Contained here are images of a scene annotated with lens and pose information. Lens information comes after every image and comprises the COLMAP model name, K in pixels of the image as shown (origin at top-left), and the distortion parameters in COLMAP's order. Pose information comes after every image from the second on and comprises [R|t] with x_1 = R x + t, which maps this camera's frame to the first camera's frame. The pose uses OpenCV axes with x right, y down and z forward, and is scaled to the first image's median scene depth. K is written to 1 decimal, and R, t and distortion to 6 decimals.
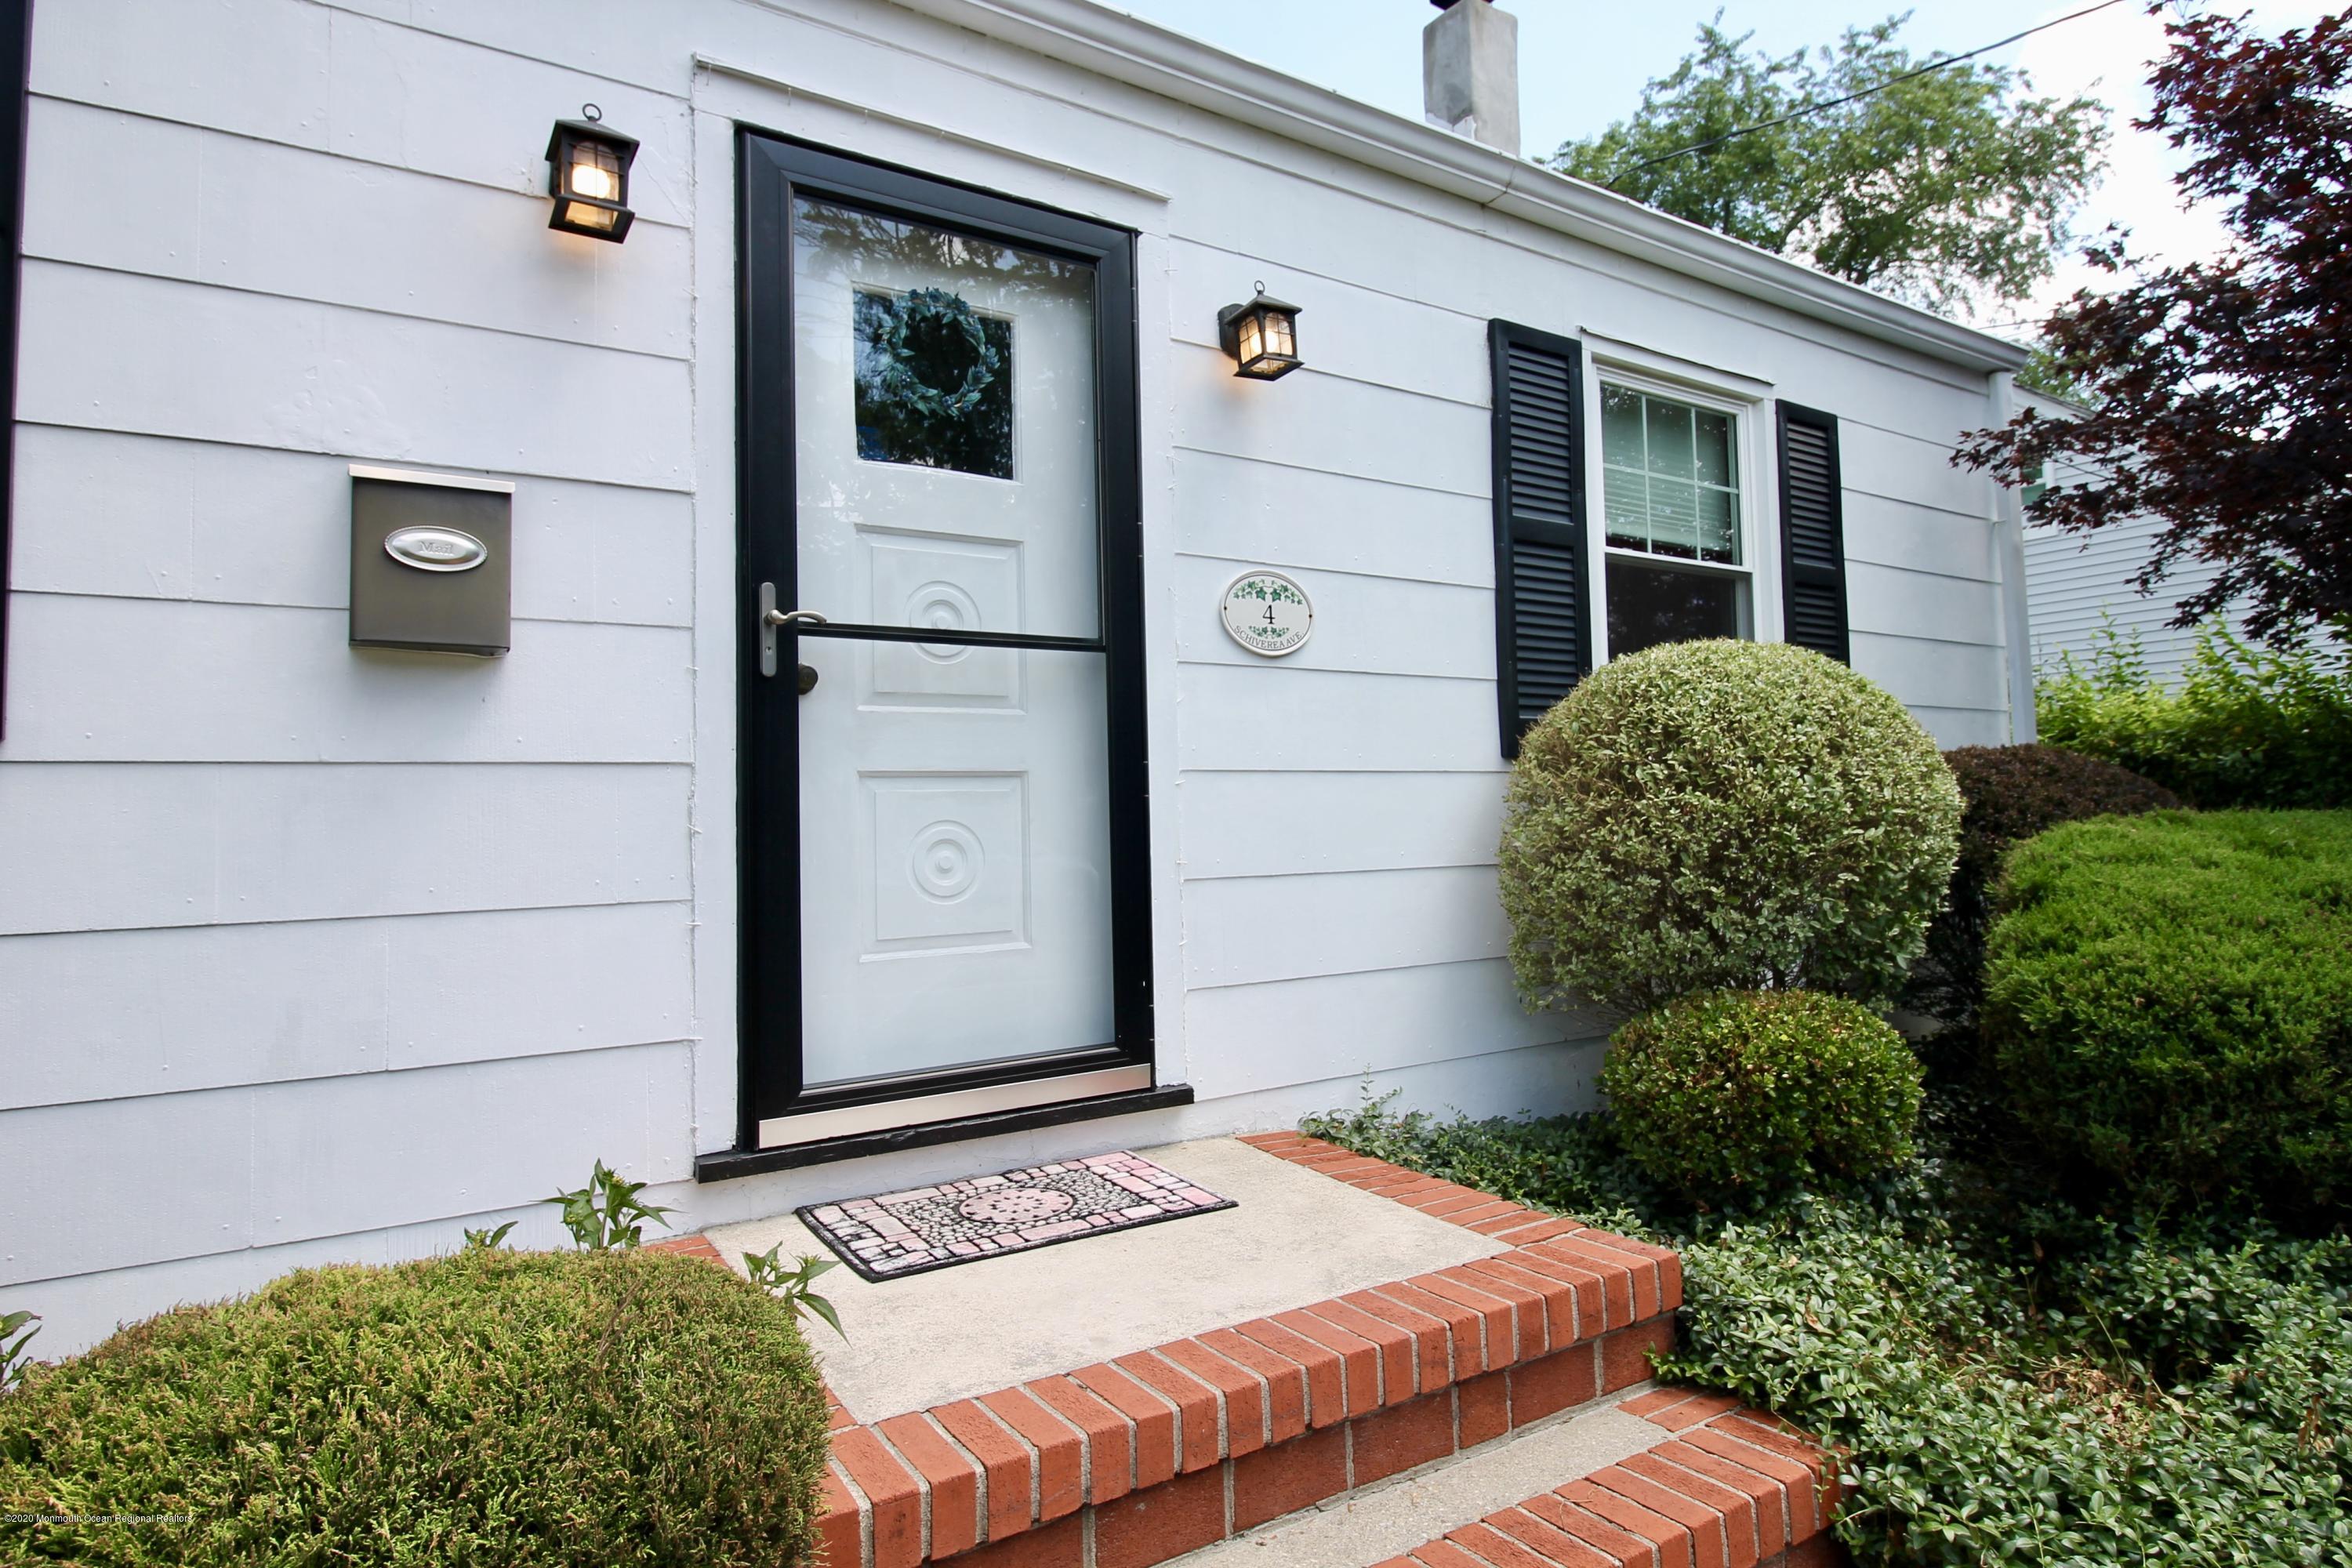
lens RADIAL K [[1297.1, 0, 1183.0], [0, 1297.1, 761.6], [0, 0, 1]] dist [-0.001263, -0.002511]
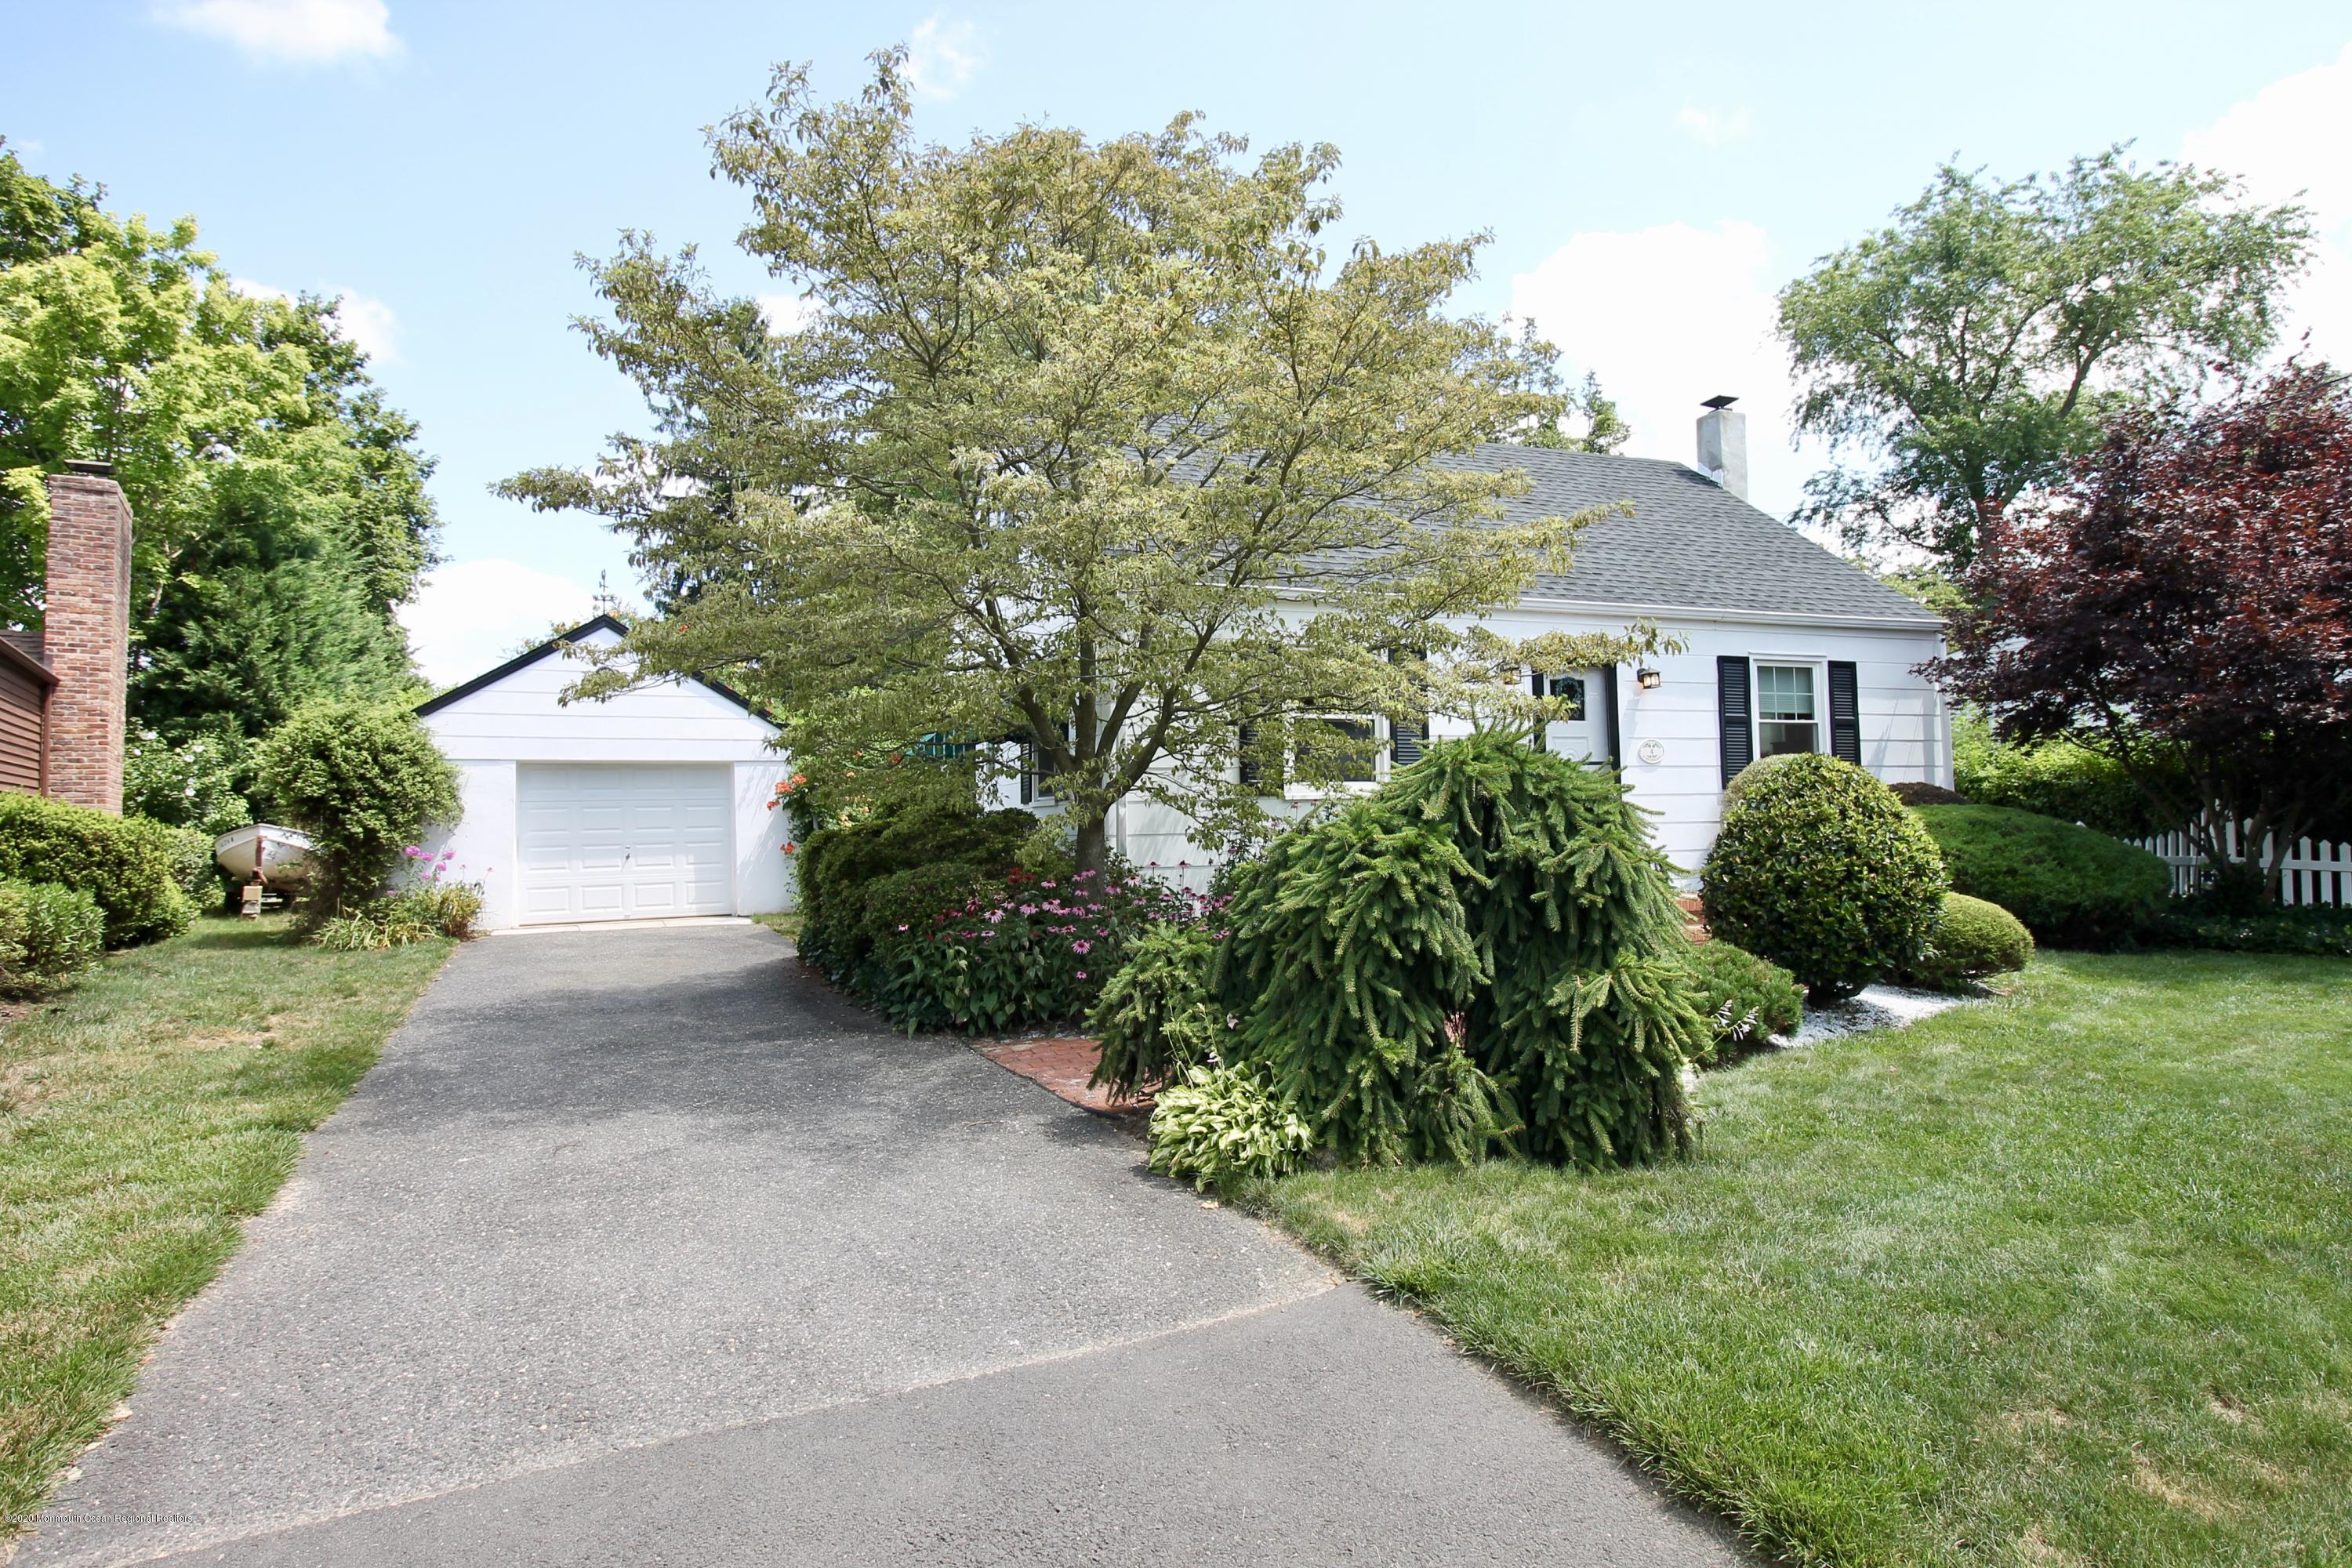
lens RADIAL K [[1294.3, 0, 1131.8], [0, 1294.3, 779.5], [0, 0, 1]] dist [-0.002747, -0.001655]
pose [[0.973821, -0.003407, -0.227293, -0.448946], [0.007664, 0.999811, 0.017848, -0.092075], [0.227189, -0.019122, 0.973663, -2.444554]]
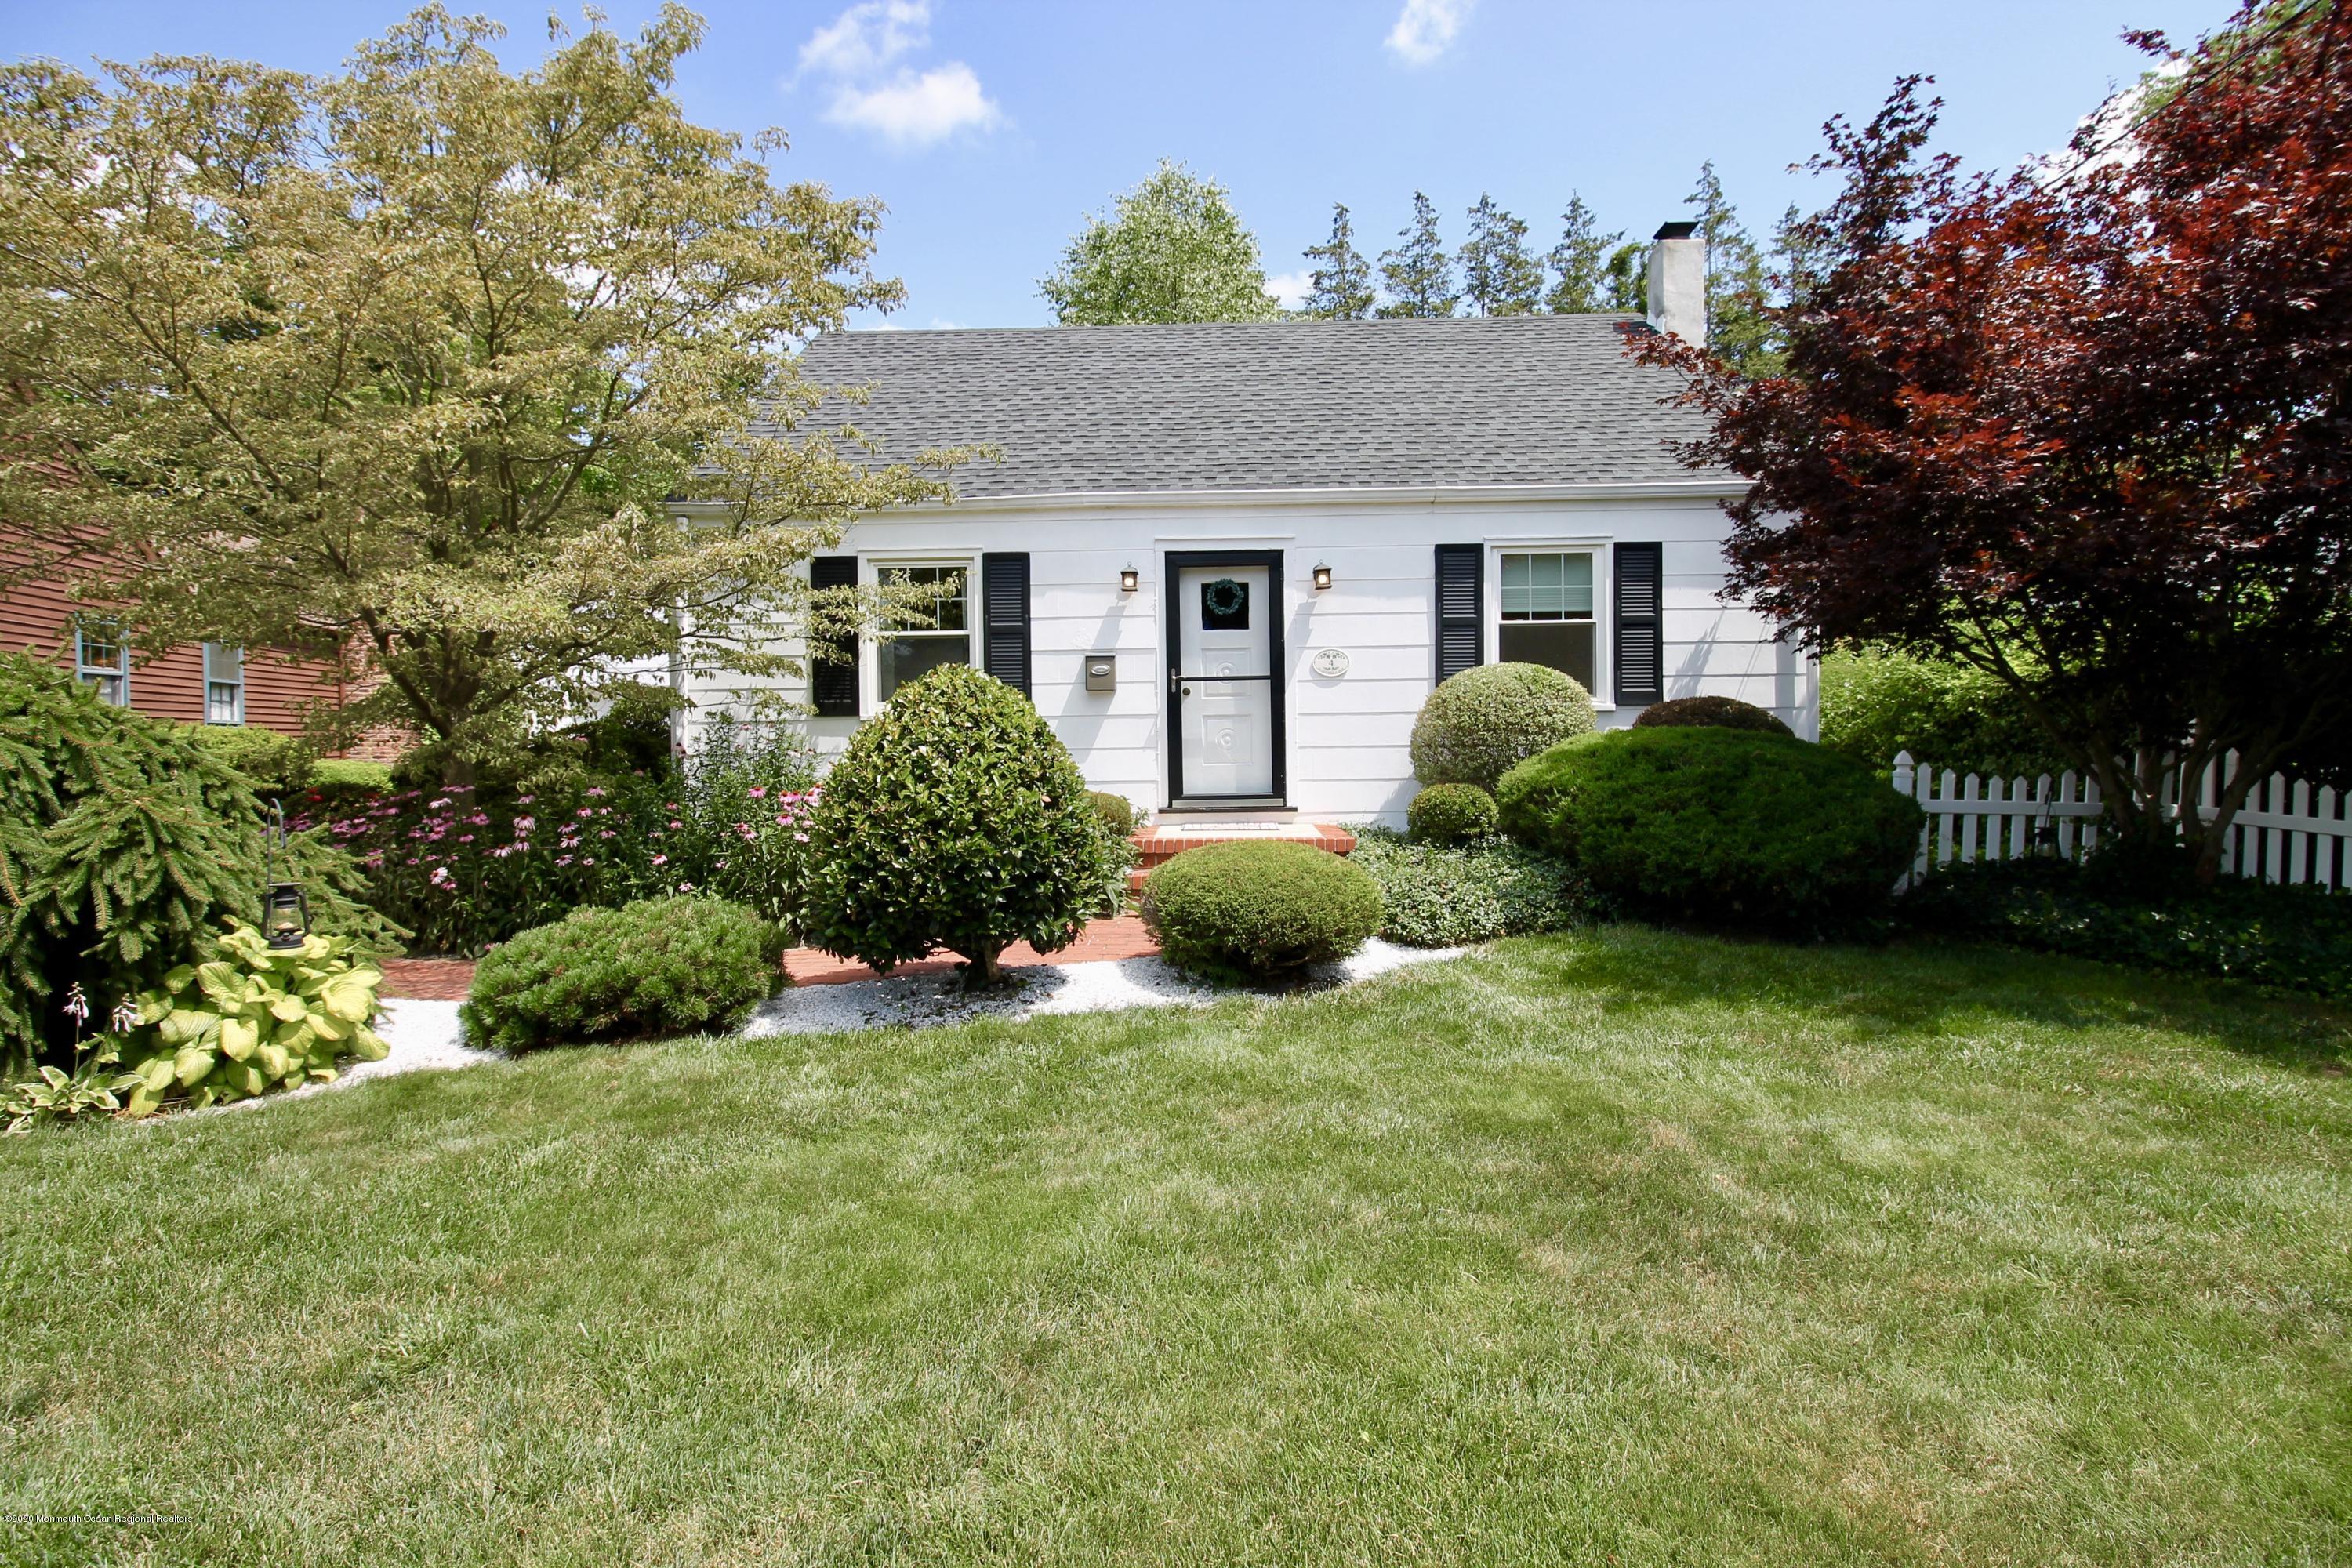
lens RADIAL K [[1134.9, 0, 1178.3], [0, 1134.9, 757.6], [0, 0, 1]] dist [-0.011700, 0.000222]
pose [[0.819971, 0.022718, -0.571954, 1.112618], [0.023522, 0.997031, 0.073323, -0.079156], [0.571922, -0.073576, 0.817002, -1.226836]]
